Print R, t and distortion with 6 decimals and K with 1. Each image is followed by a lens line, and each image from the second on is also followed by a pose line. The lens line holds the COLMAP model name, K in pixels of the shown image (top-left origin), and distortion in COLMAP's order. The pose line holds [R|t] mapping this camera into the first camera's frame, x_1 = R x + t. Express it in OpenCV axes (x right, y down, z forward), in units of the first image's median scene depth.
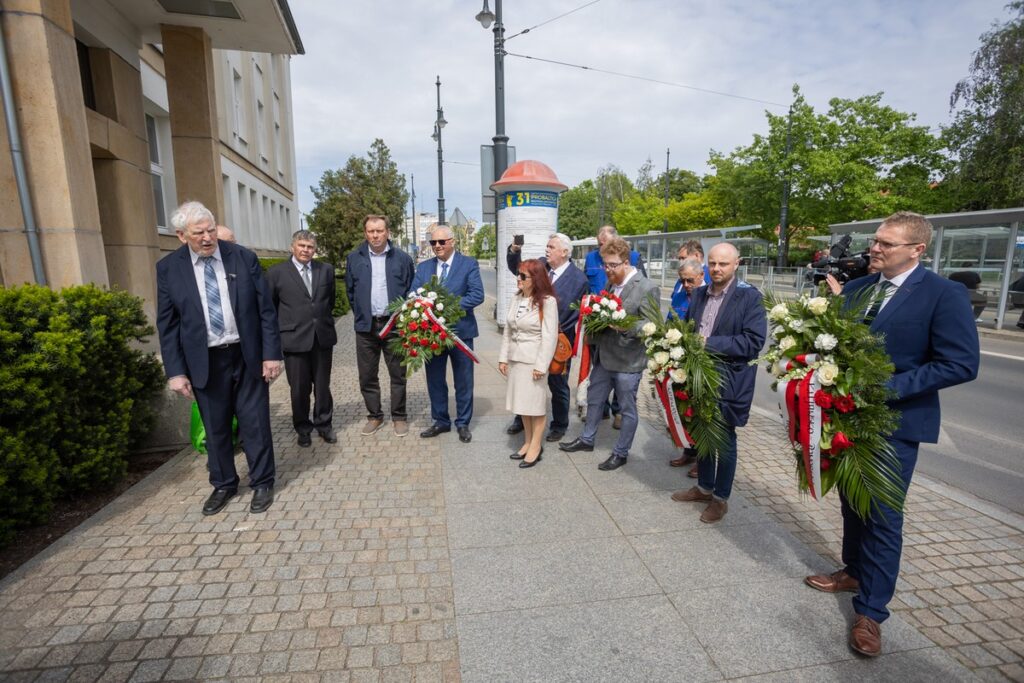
lens RADIAL K [[495.5, 0, 512.0], [0, 495.5, 341.5], [0, 0, 1]] dist [-0.068462, 0.030924]
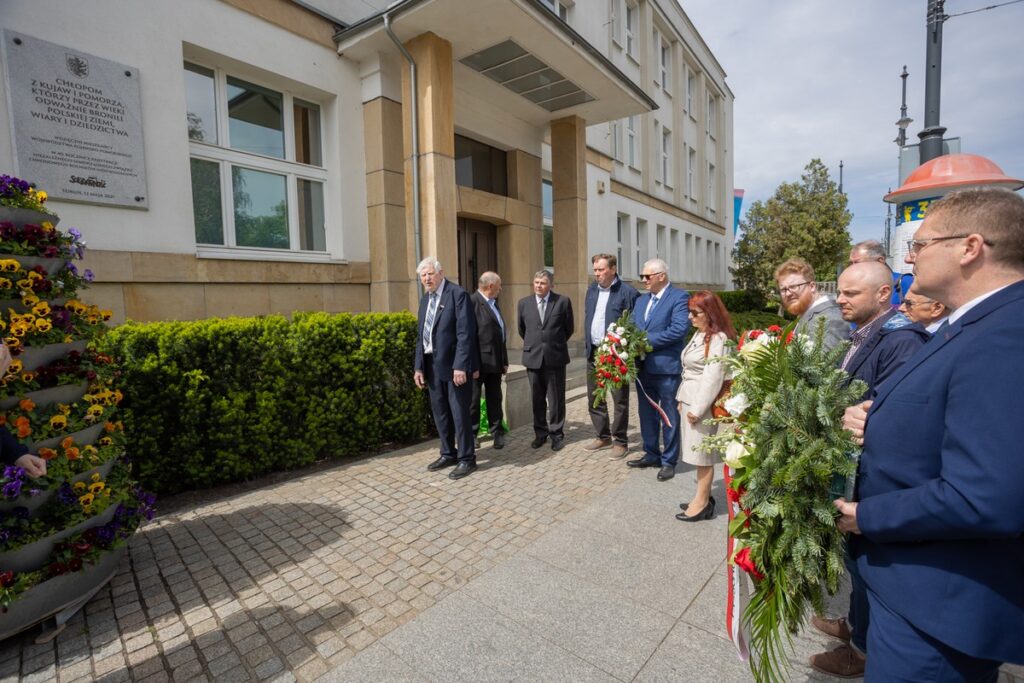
lens RADIAL K [[495.5, 0, 512.0], [0, 495.5, 341.5], [0, 0, 1]] dist [-0.068462, 0.030924]
pose [[0.632122, 0.054276, -0.772966, 0.497162], [-0.104313, 0.994424, -0.015479, -0.023742], [0.767816, 0.090415, 0.634259, 0.161932]]
